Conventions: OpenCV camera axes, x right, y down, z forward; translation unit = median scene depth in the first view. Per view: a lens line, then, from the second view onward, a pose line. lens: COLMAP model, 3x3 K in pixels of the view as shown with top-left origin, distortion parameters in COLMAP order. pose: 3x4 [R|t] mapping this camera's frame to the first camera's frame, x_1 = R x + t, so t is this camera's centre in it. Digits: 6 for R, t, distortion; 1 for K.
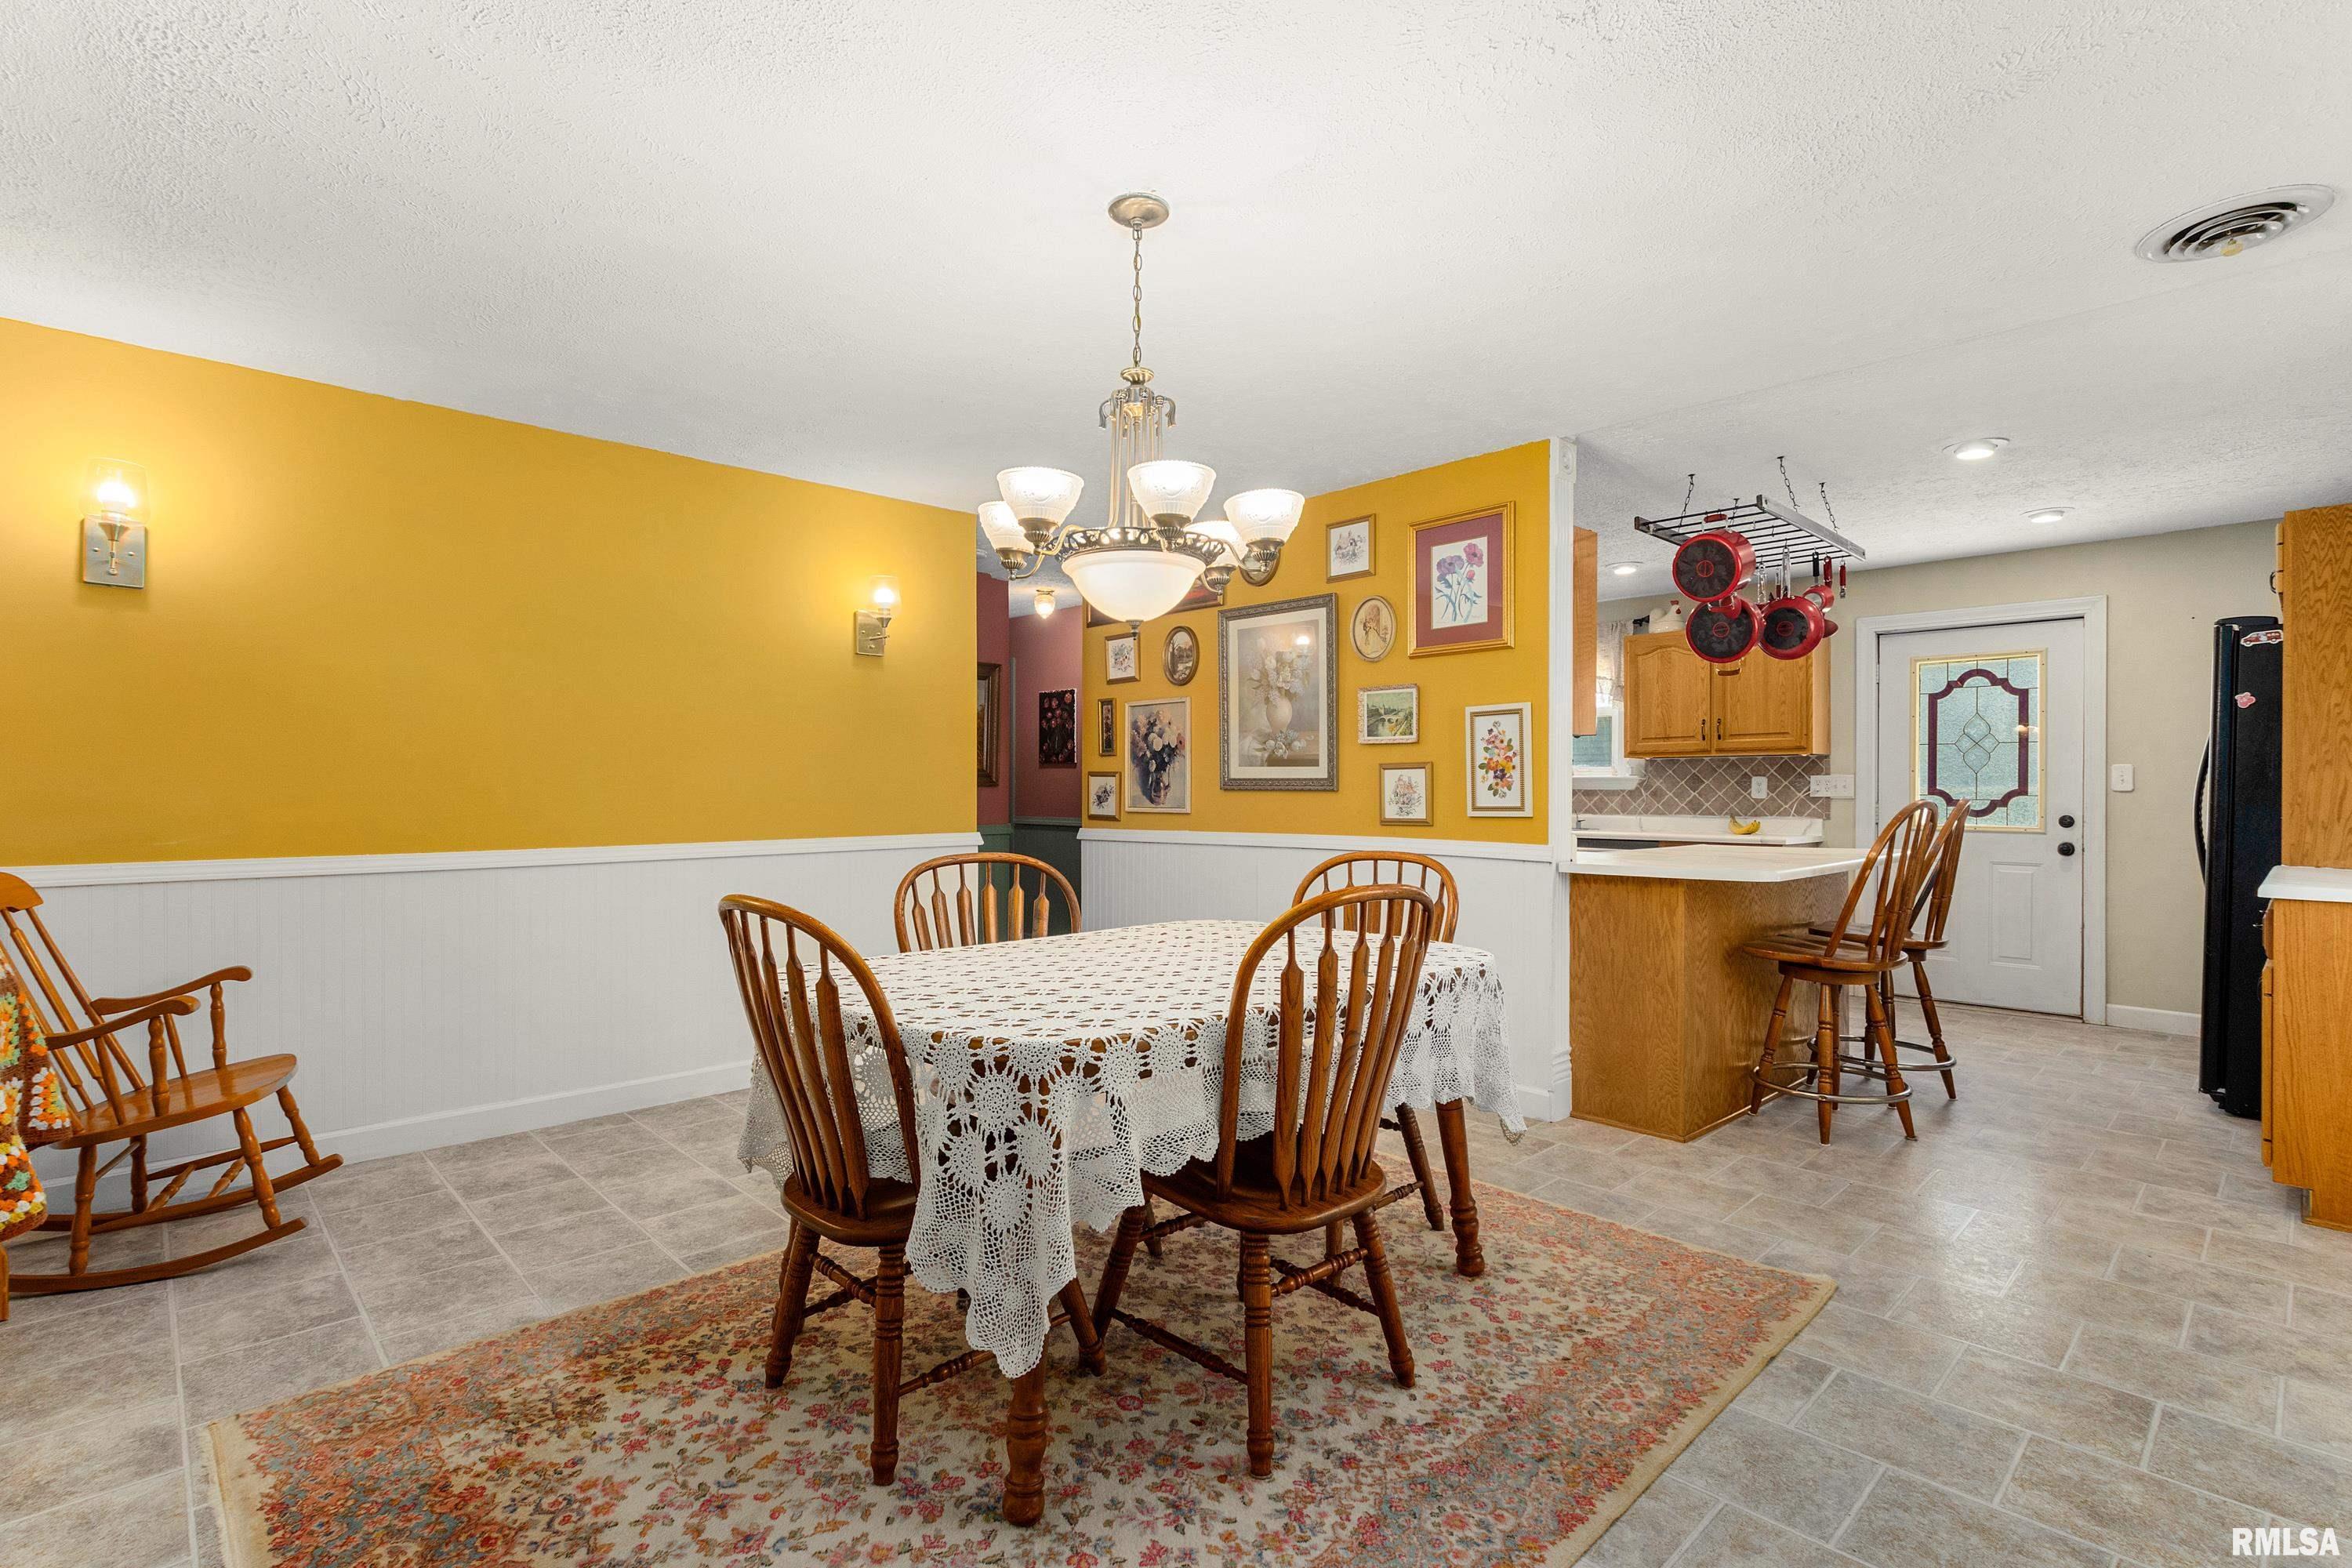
lens RADIAL K [[1109.6, 0, 1176.0], [0, 1109.6, 784.0], [0, 0, 1]] dist [0.002066, 0.000337]
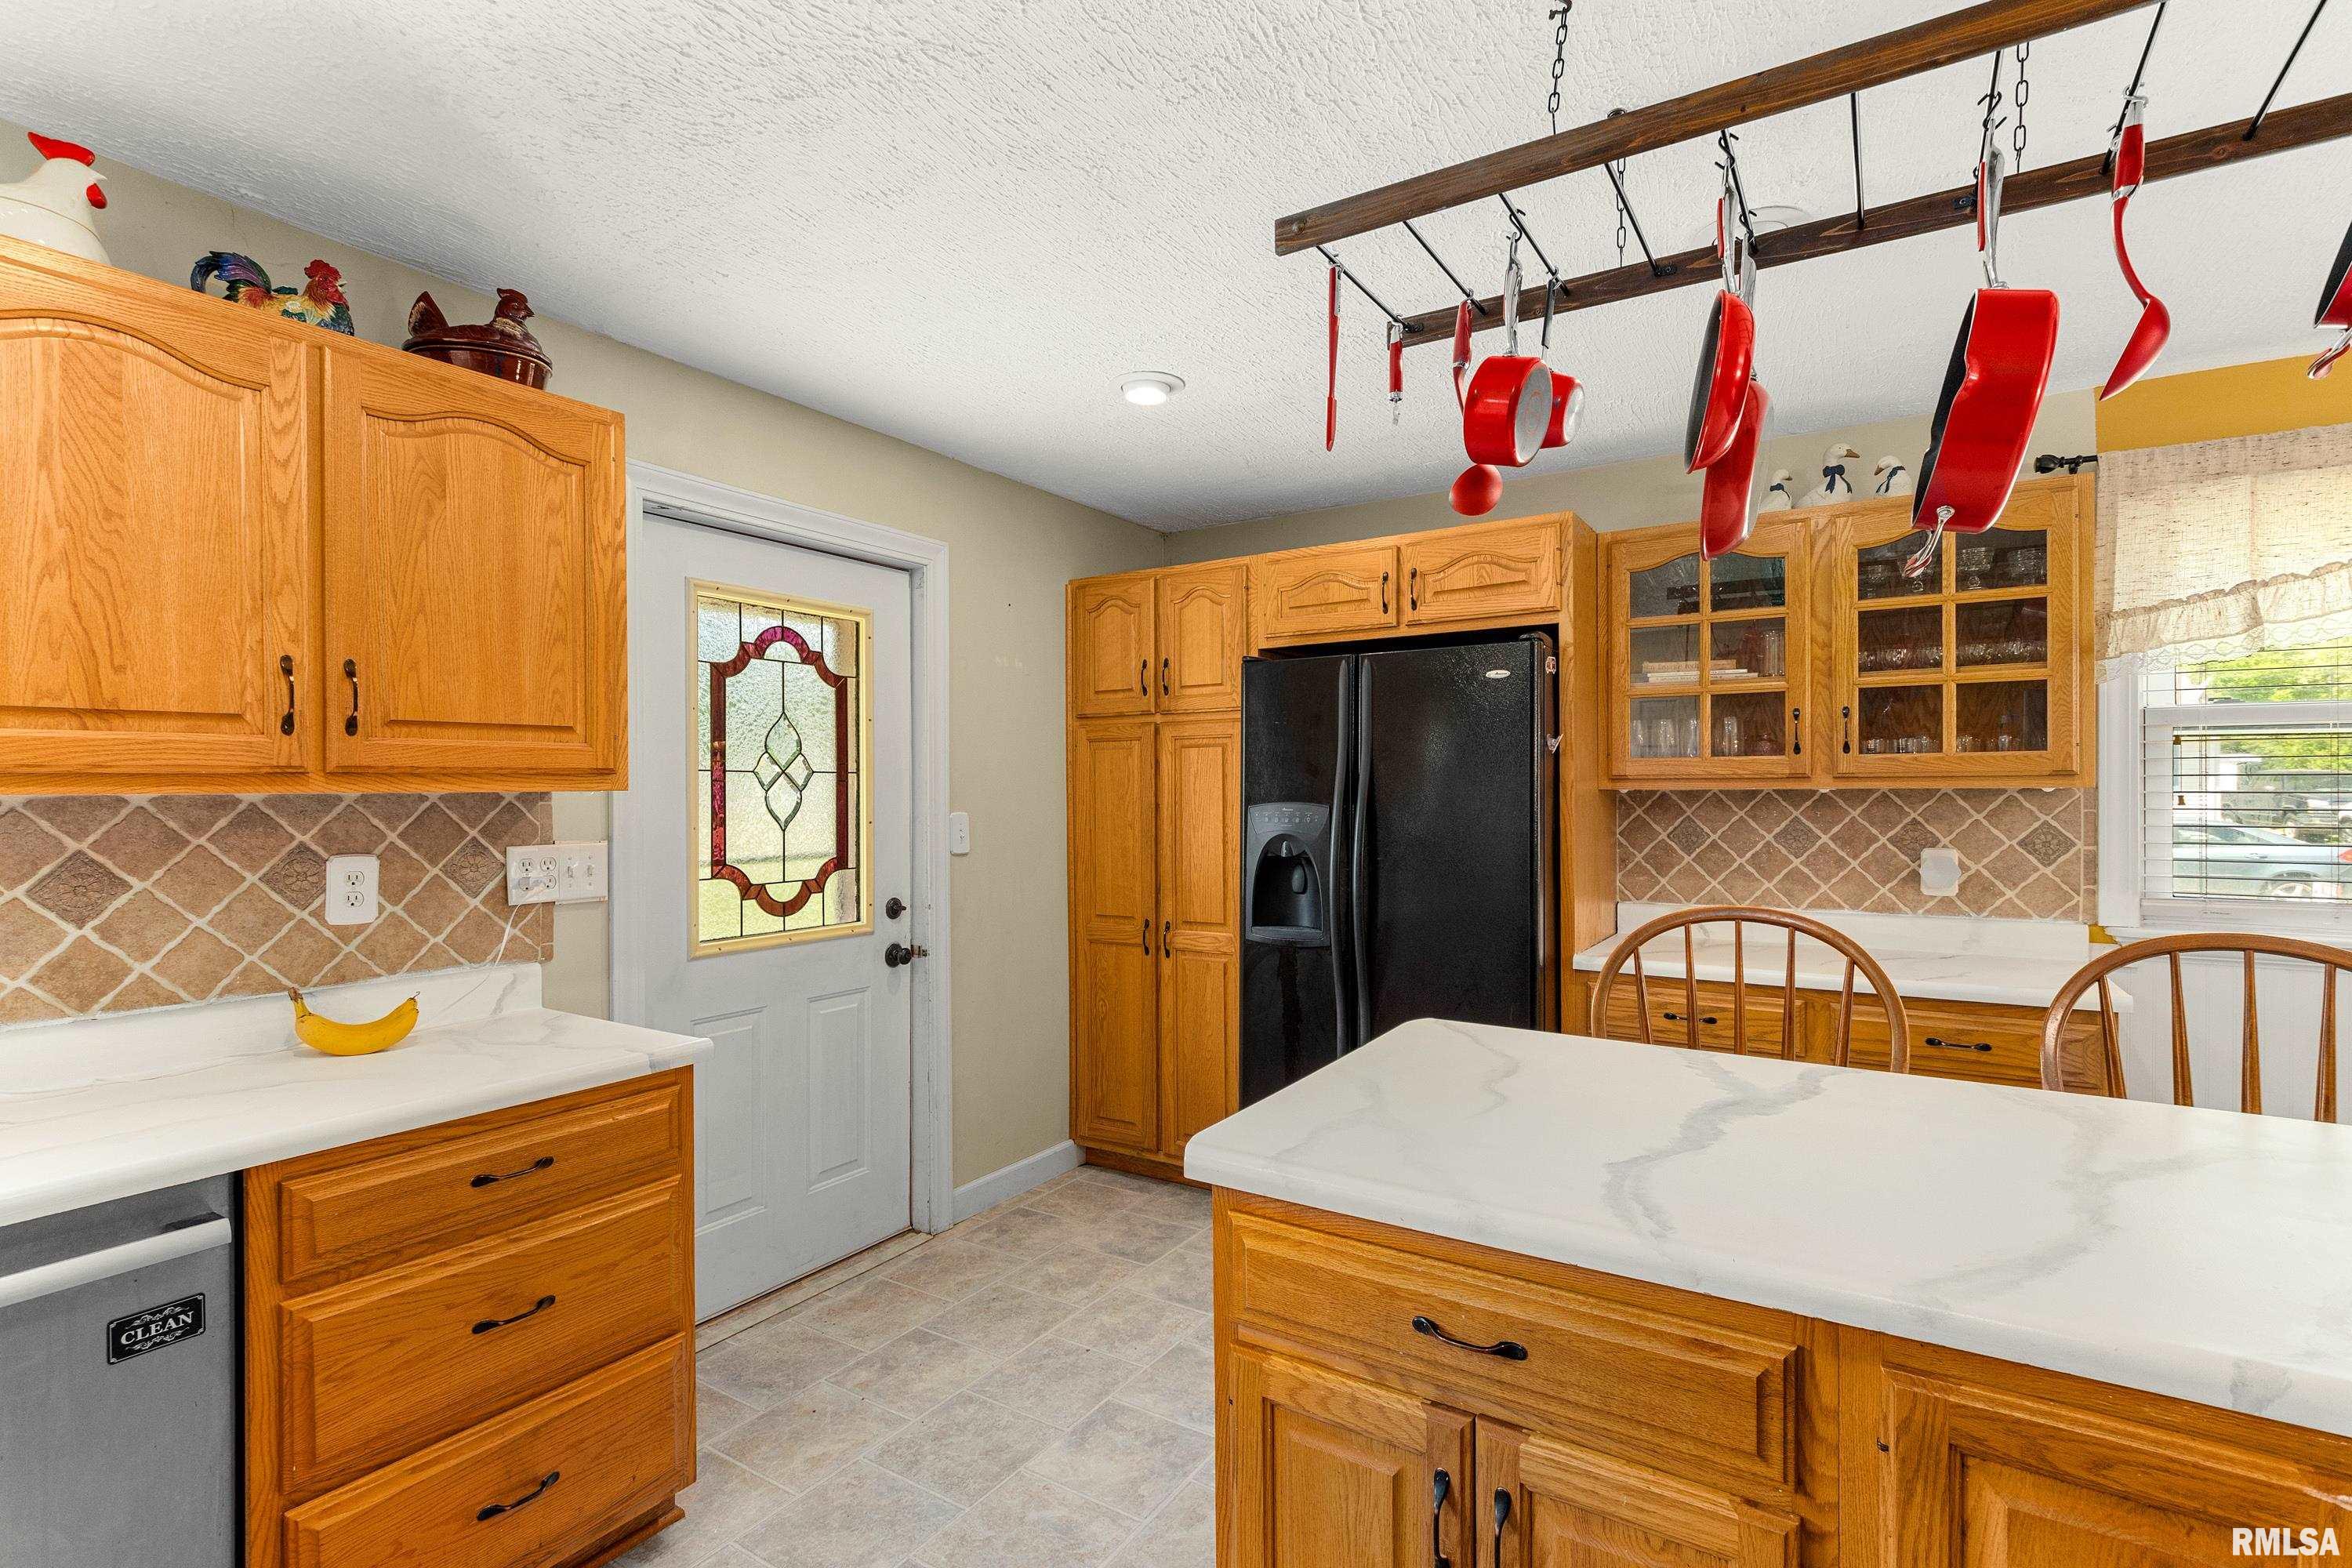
lens RADIAL K [[1099.8, 0, 1151.2], [0, 1099.8, 791.4], [0, 0, 1]] dist [0.001172, -0.000518]
pose [[-0.213384, -0.003784, 0.976961, 0.195907], [-0.001961, 0.999992, 0.003445, -0.030595], [-0.976966, -0.001181, -0.213390, 0.971641]]
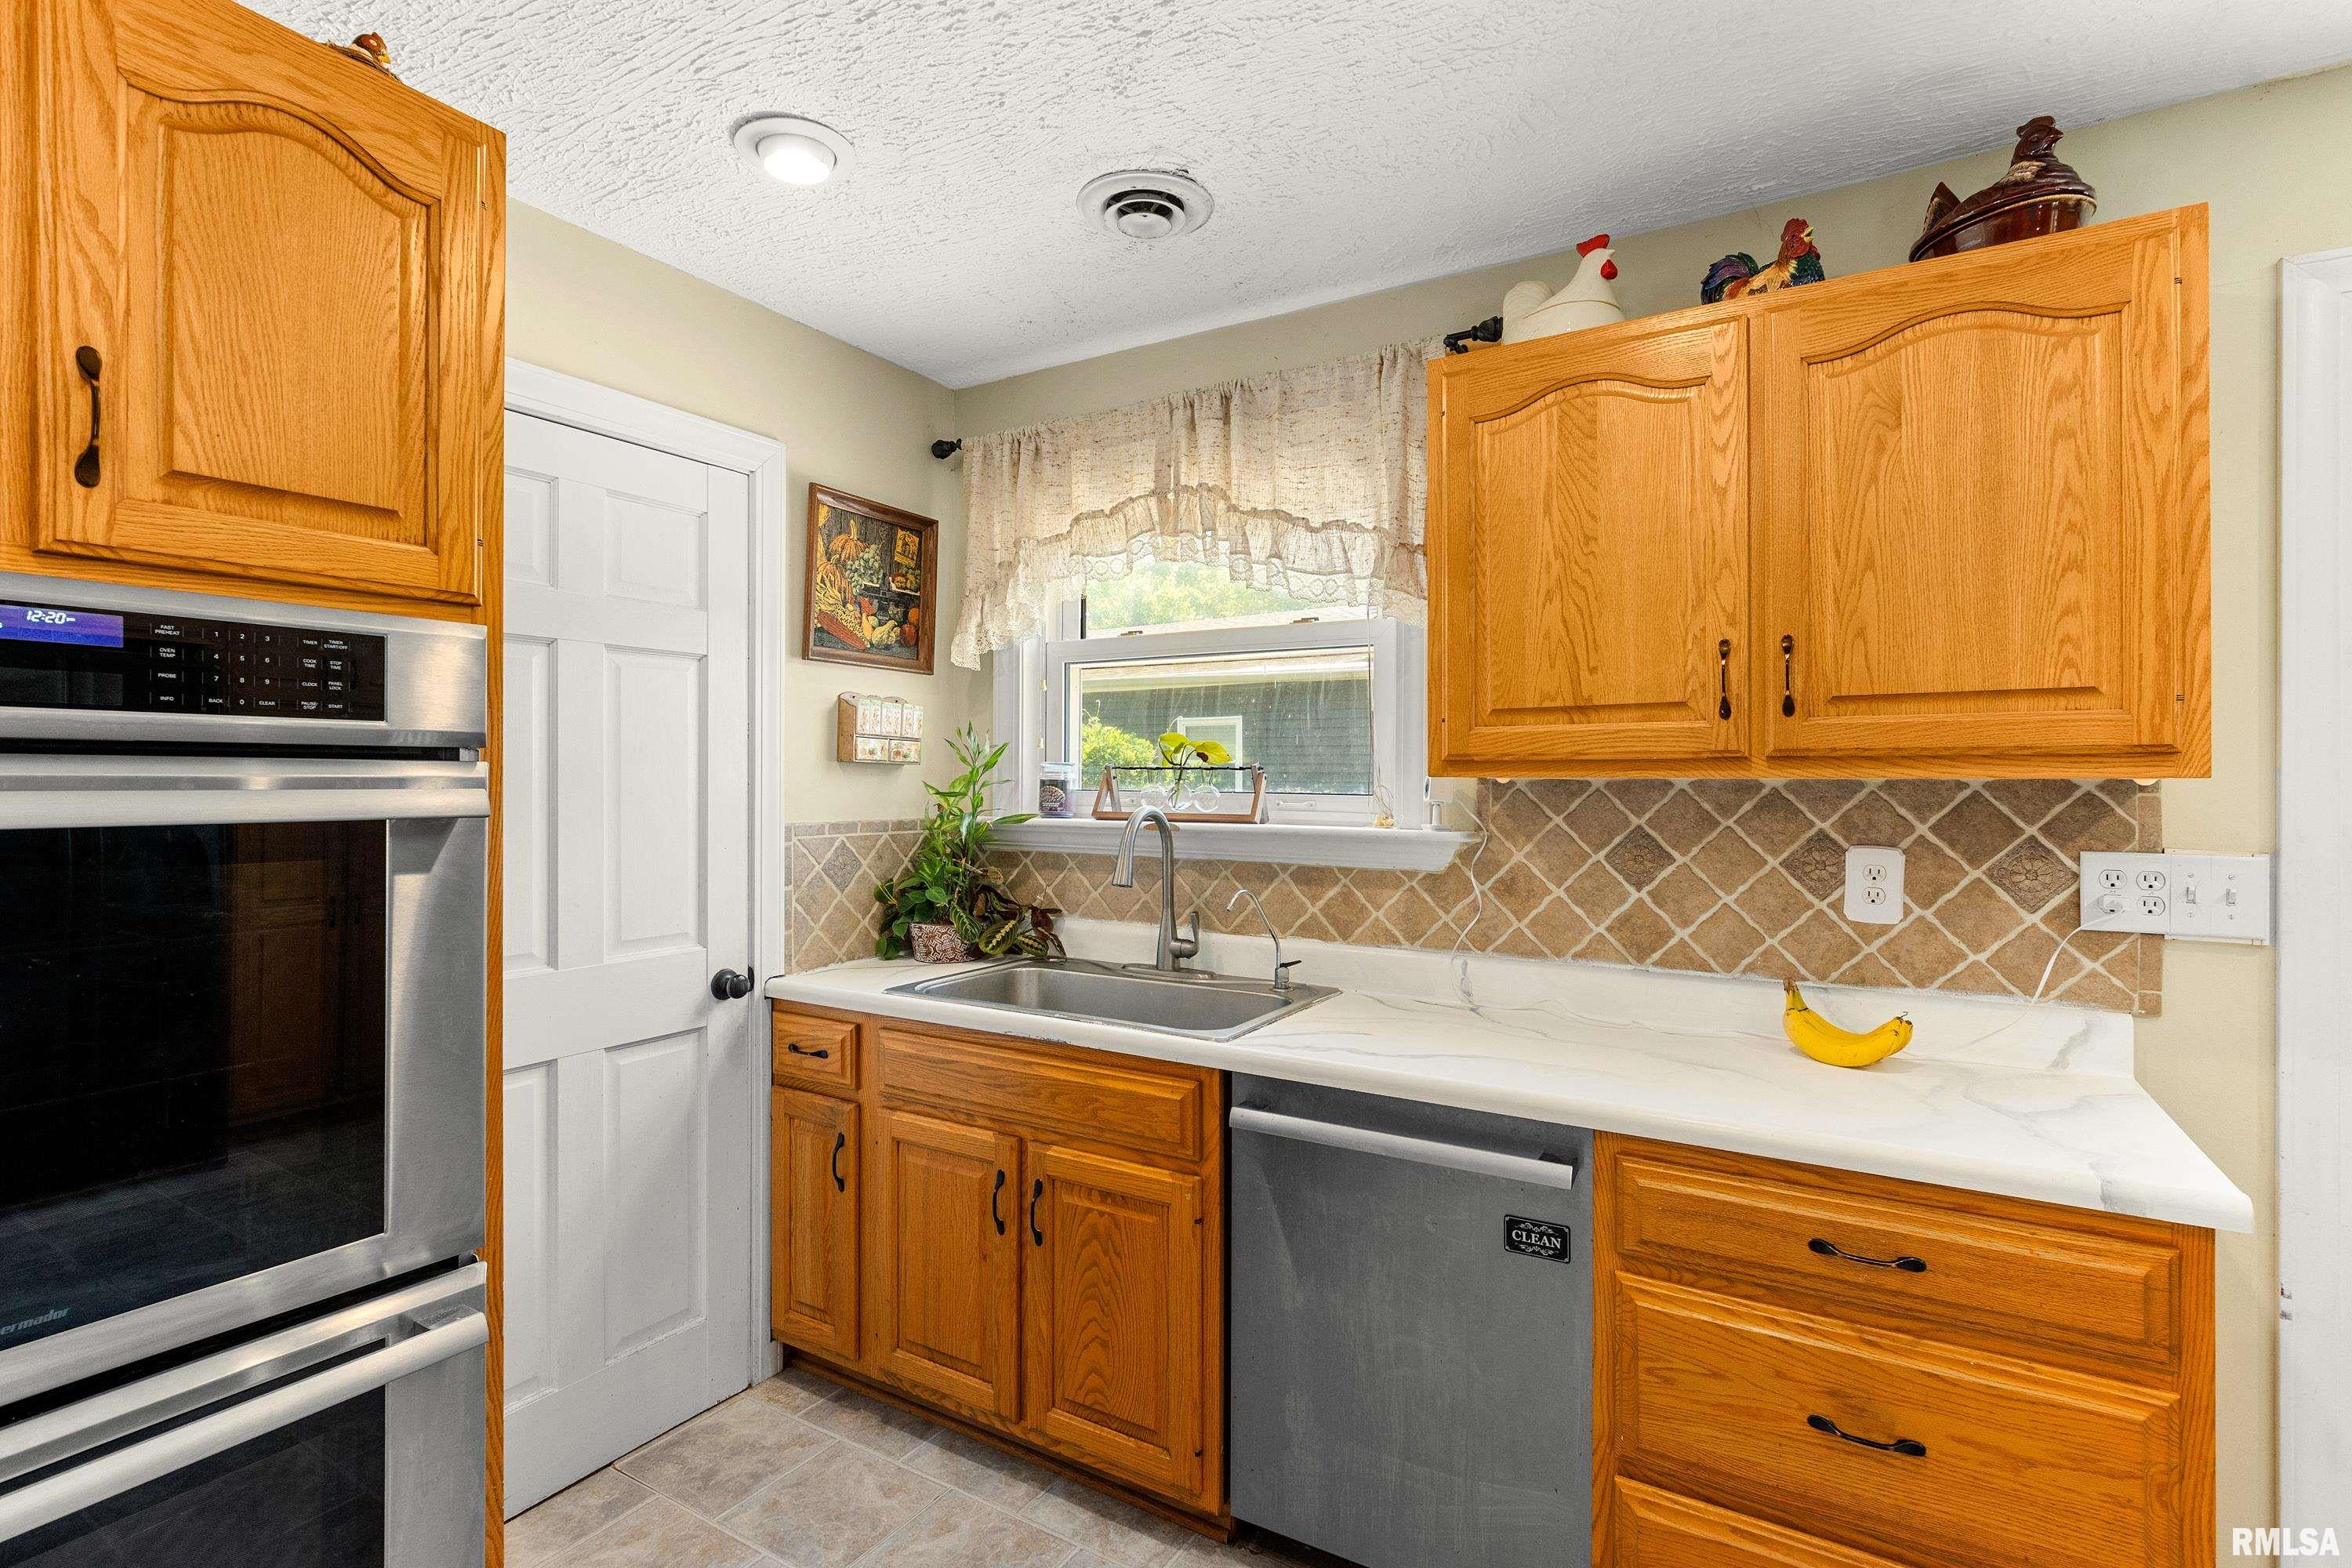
lens RADIAL K [[1112.0, 0, 1173.1], [0, 1112.0, 773.5], [0, 0, 1]] dist [-0.000856, -0.000972]
pose [[0.968463, 0.001183, 0.249154, 0.319751], [-0.002272, 0.999989, 0.004081, -0.030704], [-0.249146, -0.004519, 0.968455, 0.882042]]
